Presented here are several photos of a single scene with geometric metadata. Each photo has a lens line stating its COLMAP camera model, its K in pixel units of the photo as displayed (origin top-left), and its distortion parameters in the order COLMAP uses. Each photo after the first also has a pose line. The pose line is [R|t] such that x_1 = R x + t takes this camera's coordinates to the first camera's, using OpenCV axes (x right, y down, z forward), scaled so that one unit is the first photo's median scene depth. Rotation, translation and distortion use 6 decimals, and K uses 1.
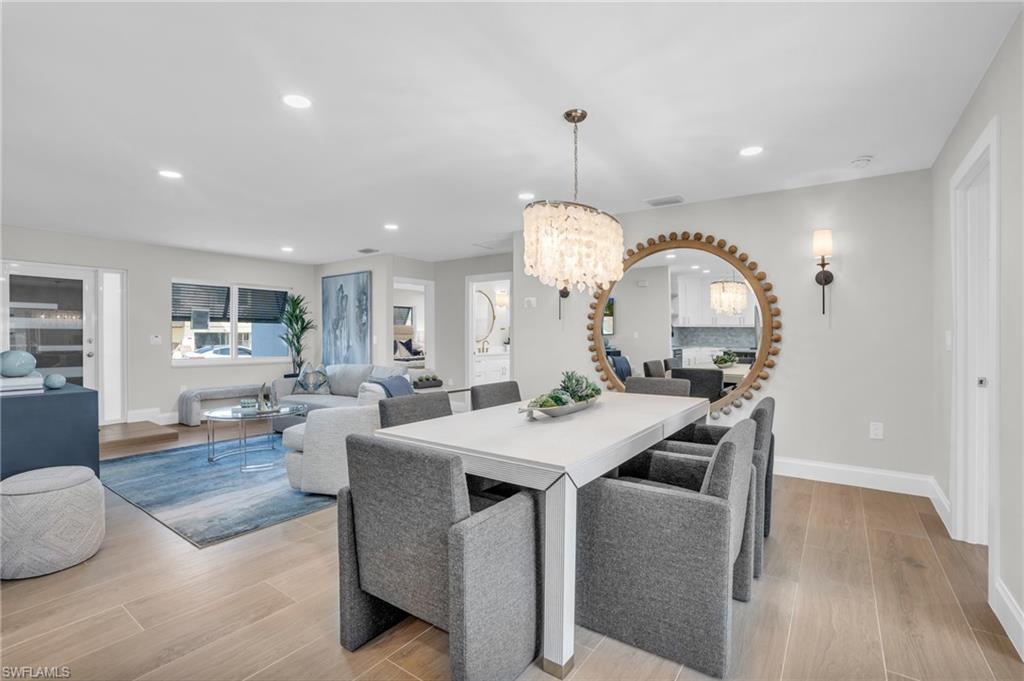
lens RADIAL K [[472.2, 0, 507.8], [0, 472.2, 339.5], [0, 0, 1]] dist [-0.067912, 0.027928]
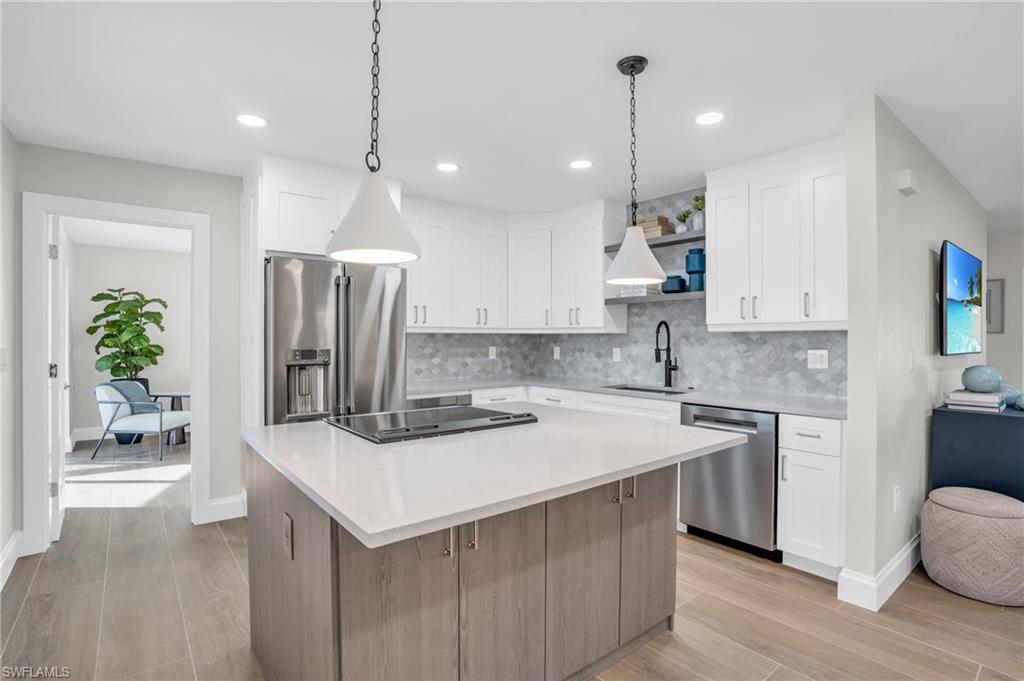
lens RADIAL K [[493.7, 0, 508.9], [0, 493.7, 338.2], [0, 0, 1]] dist [-0.060732, 0.024376]
pose [[-0.257753, 0.003349, -0.966205, 0.094258], [-0.000575, 0.999993, 0.003620, -0.018721], [0.966211, 0.001489, -0.257749, 0.116088]]
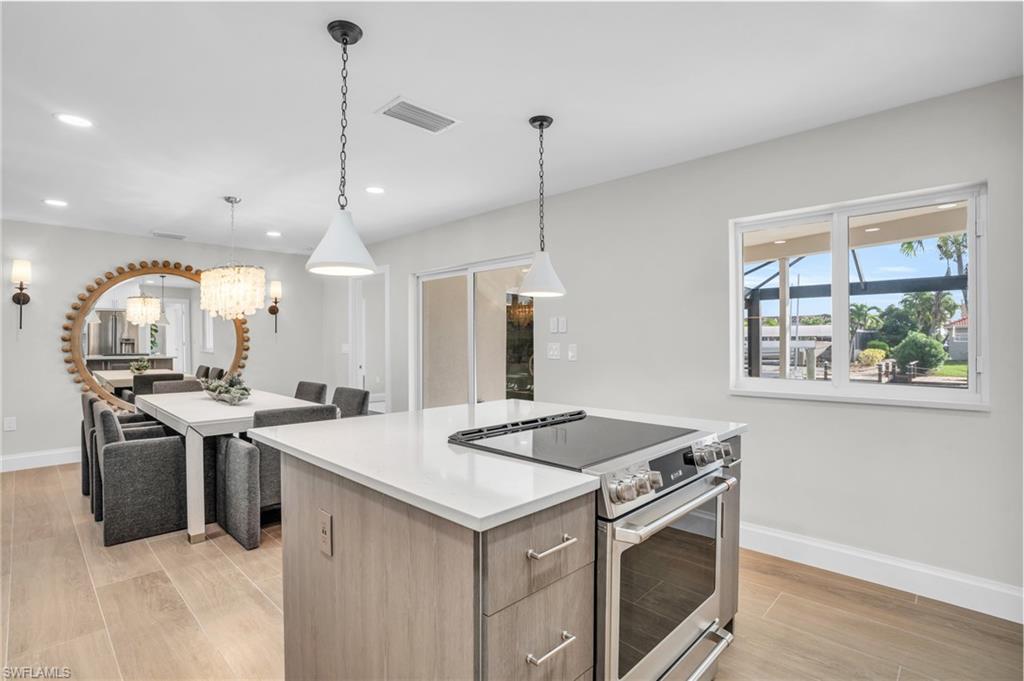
lens RADIAL K [[493.7, 0, 508.9], [0, 493.7, 338.2], [0, 0, 1]] dist [-0.060732, 0.024376]
pose [[0.141121, 0.006087, 0.989974, -0.566211], [0.006636, 0.999953, -0.007094, -0.011345], [-0.989970, 0.007570, 0.141073, -0.036395]]
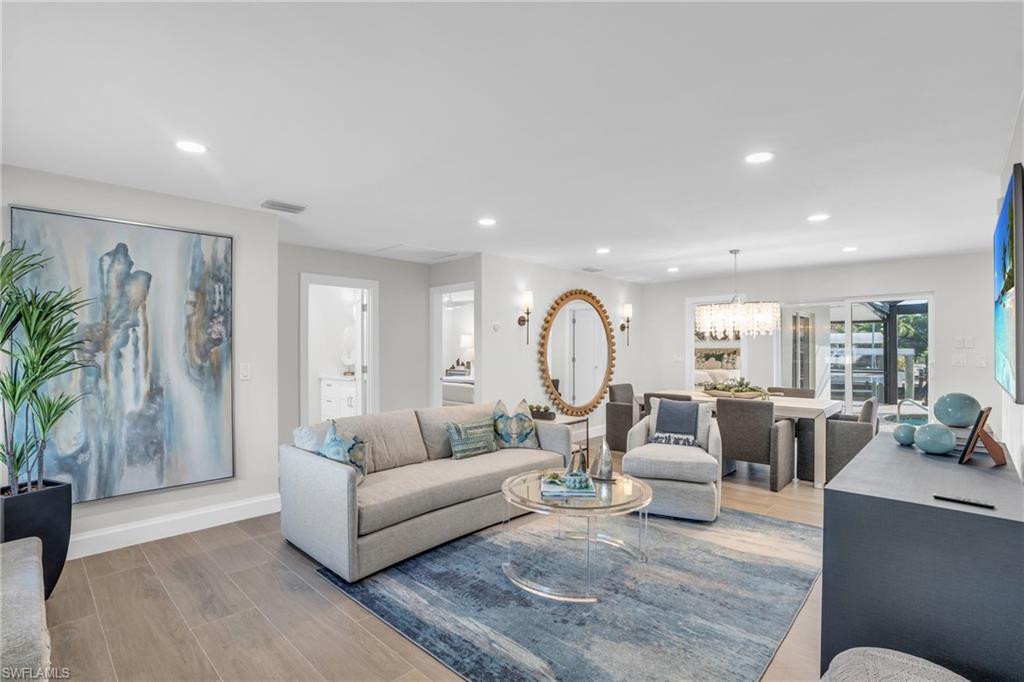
lens RADIAL K [[481.3, 0, 512.0], [0, 481.3, 341.0], [0, 0, 1]] dist [-0.047845, 0.000467]
pose [[0.128838, 0.015618, 0.991543, -0.923863], [0.006701, 0.999839, -0.016620, -0.027949], [-0.991643, 0.008786, 0.128712, 0.770091]]
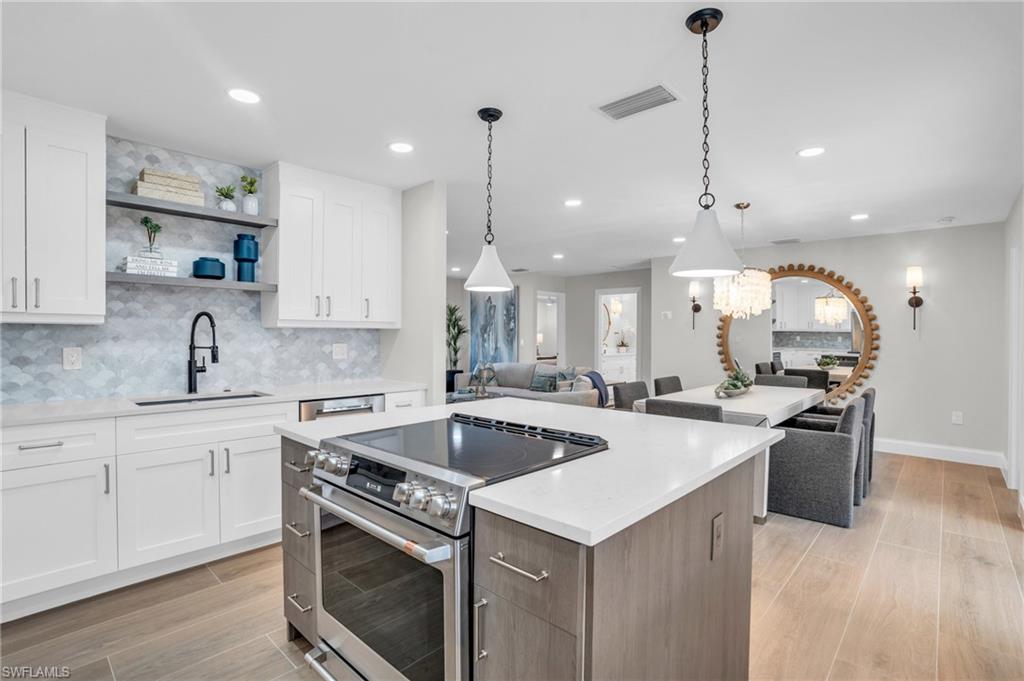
lens RADIAL K [[493.7, 0, 508.9], [0, 493.7, 338.2], [0, 0, 1]] dist [-0.060732, 0.024376]
pose [[0.992753, 0.007405, -0.119948, -0.196161], [-0.007403, 0.999972, 0.000457, -0.013761], [0.119948, 0.000434, 0.992780, -0.323830]]
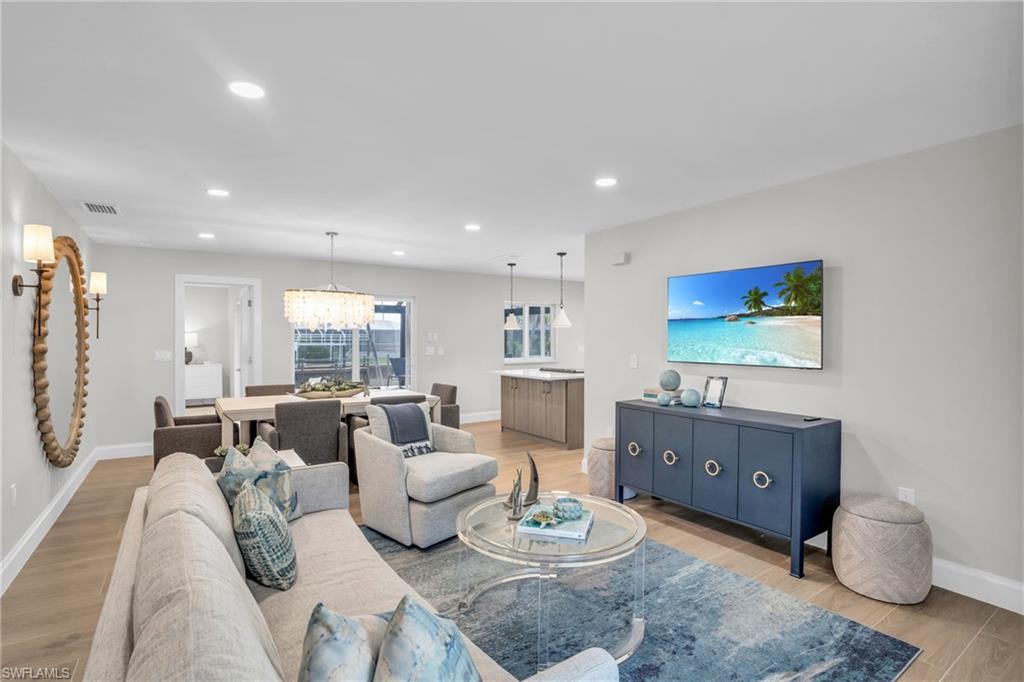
lens RADIAL K [[493.7, 0, 508.9], [0, 493.7, 338.7], [0, 0, 1]] dist [-0.060732, 0.024376]
pose [[-0.939893, 0.002506, 0.341460, -0.523814], [0.004433, 0.999978, 0.004864, -0.035520], [-0.341440, 0.006086, -0.939884, 1.161197]]
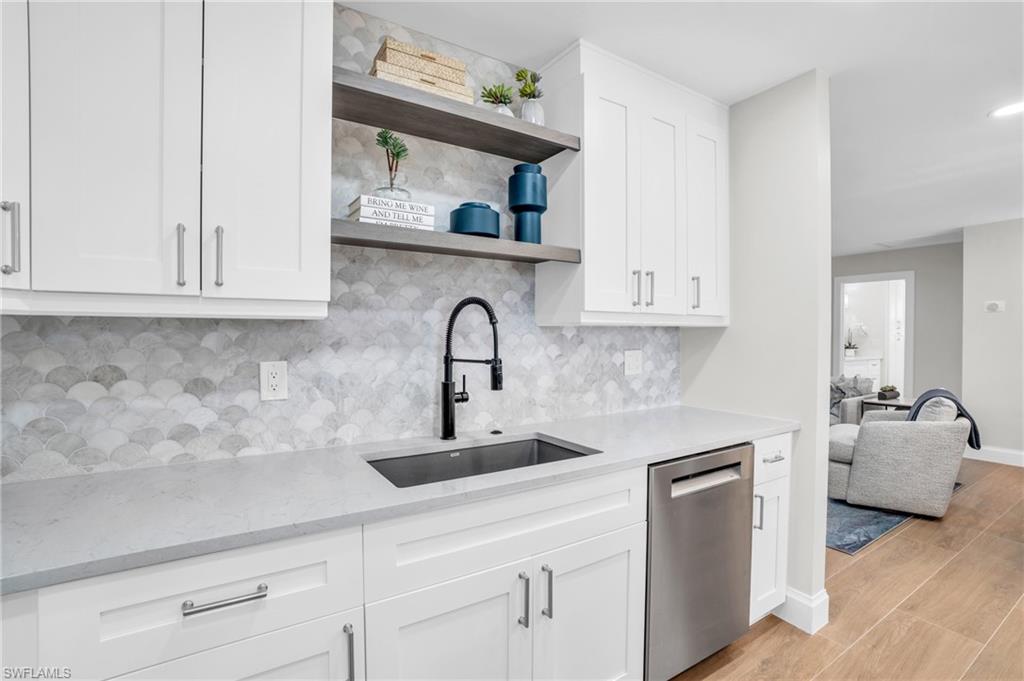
lens RADIAL K [[472.2, 0, 507.8], [0, 472.2, 339.5], [0, 0, 1]] dist [-0.067912, 0.027928]
pose [[0.931379, 0.008941, -0.363941, -0.455848], [-0.006455, 0.999947, 0.008046, -0.016411], [0.363994, -0.005145, 0.931387, -0.109418]]
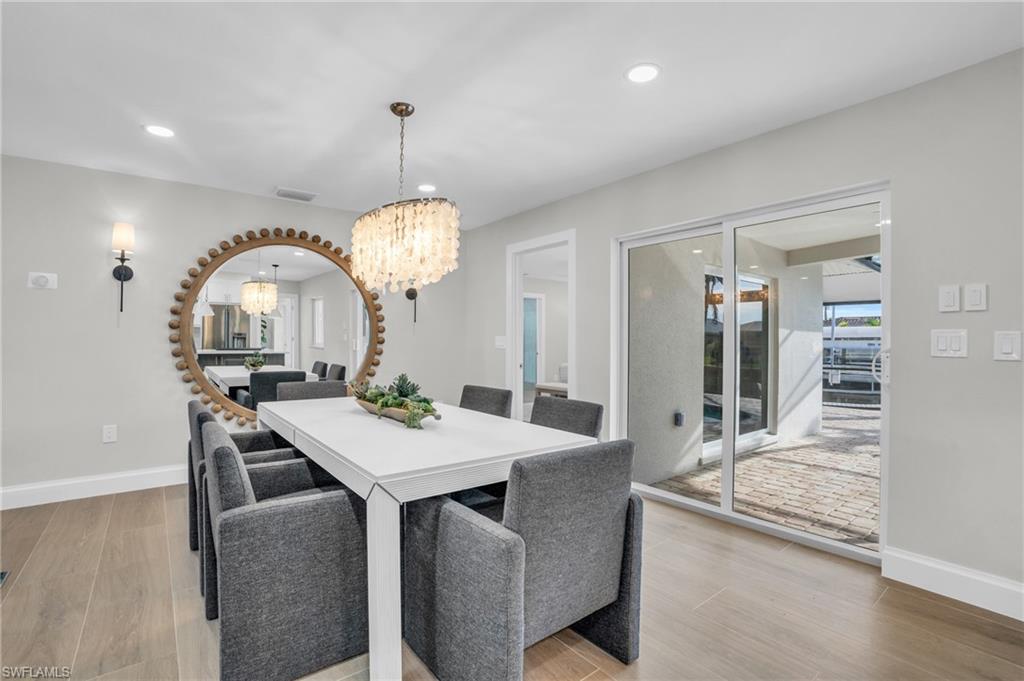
lens RADIAL K [[476.0, 0, 511.6], [0, 476.0, 337.6], [0, 0, 1]] dist [-0.063840, 0.024910]
pose [[0.275732, 0.008701, 0.961195, -0.330520], [-0.000023, 0.999959, -0.009045, 0.000780], [-0.961235, 0.002472, 0.275721, 0.231204]]
